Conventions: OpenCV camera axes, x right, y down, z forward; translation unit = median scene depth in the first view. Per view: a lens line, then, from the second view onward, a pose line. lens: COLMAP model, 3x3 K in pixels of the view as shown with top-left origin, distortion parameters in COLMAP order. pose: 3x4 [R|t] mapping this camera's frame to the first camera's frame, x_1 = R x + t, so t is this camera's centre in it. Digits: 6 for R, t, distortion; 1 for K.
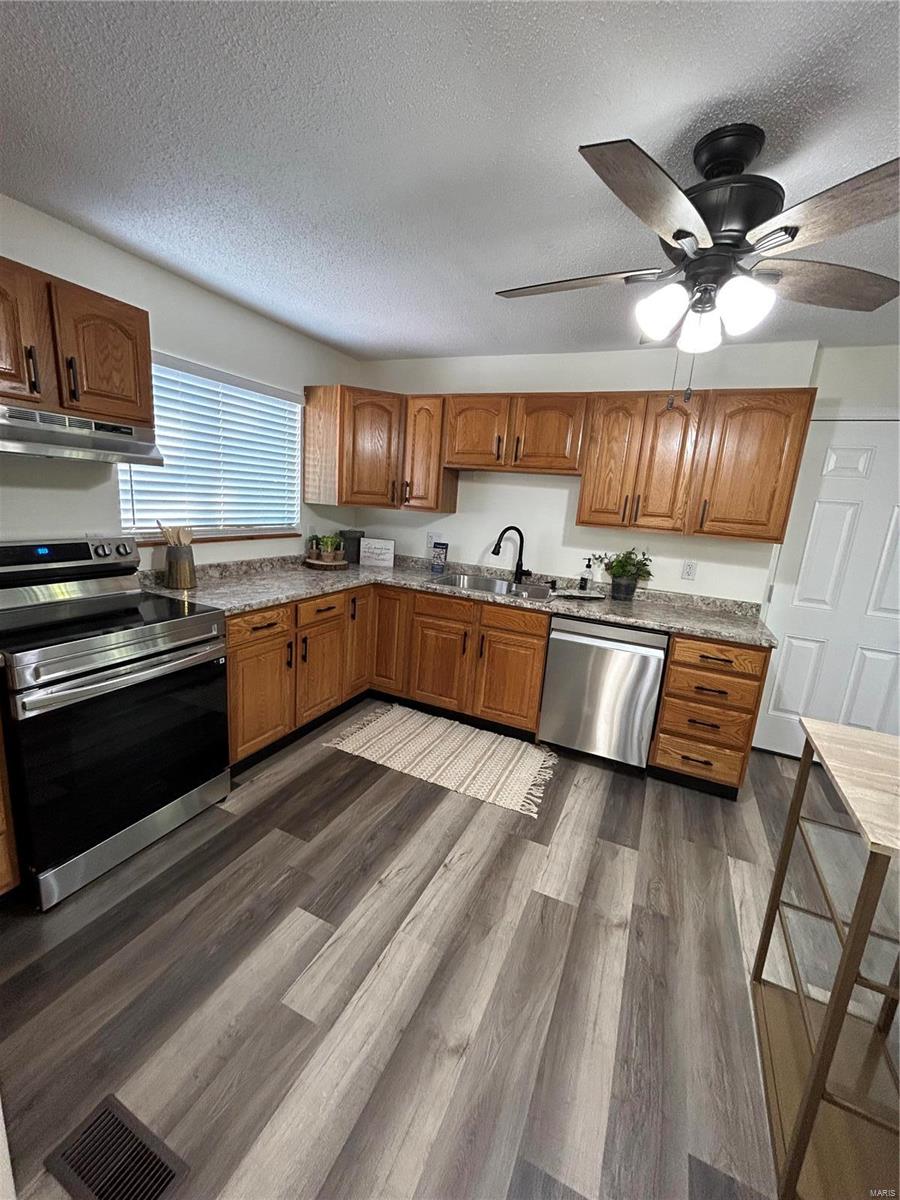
lens RADIAL K [[485.0, 0, 450.0], [0, 485.0, 600.0], [0, 0, 1]] dist [0.000661, 0.000410]
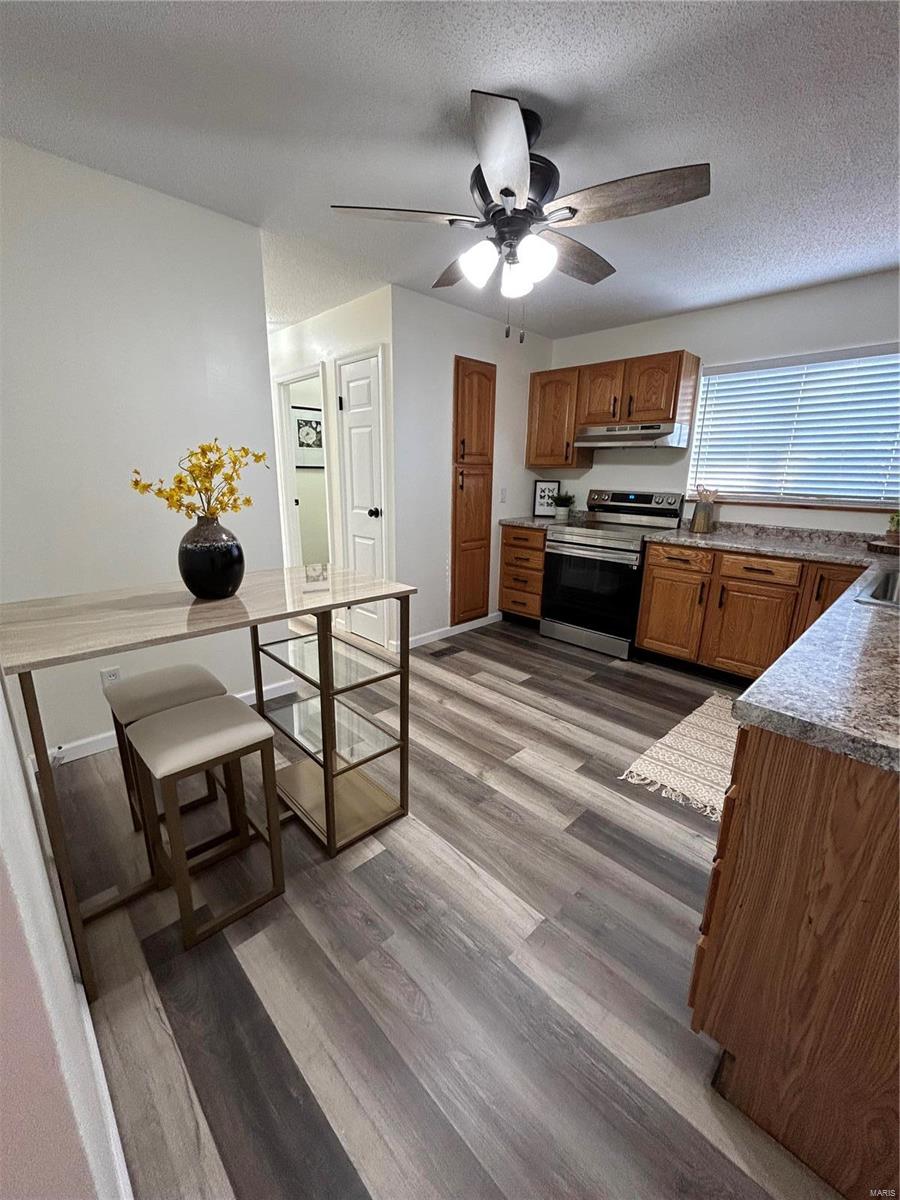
lens RADIAL K [[485.0, 0, 450.0], [0, 485.0, 600.0], [0, 0, 1]] dist [0.000661, 0.000410]
pose [[-0.353109, 0.165459, -0.920835, 1.215662], [-0.238763, 0.935710, 0.259689, -0.041495], [0.904603, 0.311559, -0.290902, 0.967069]]
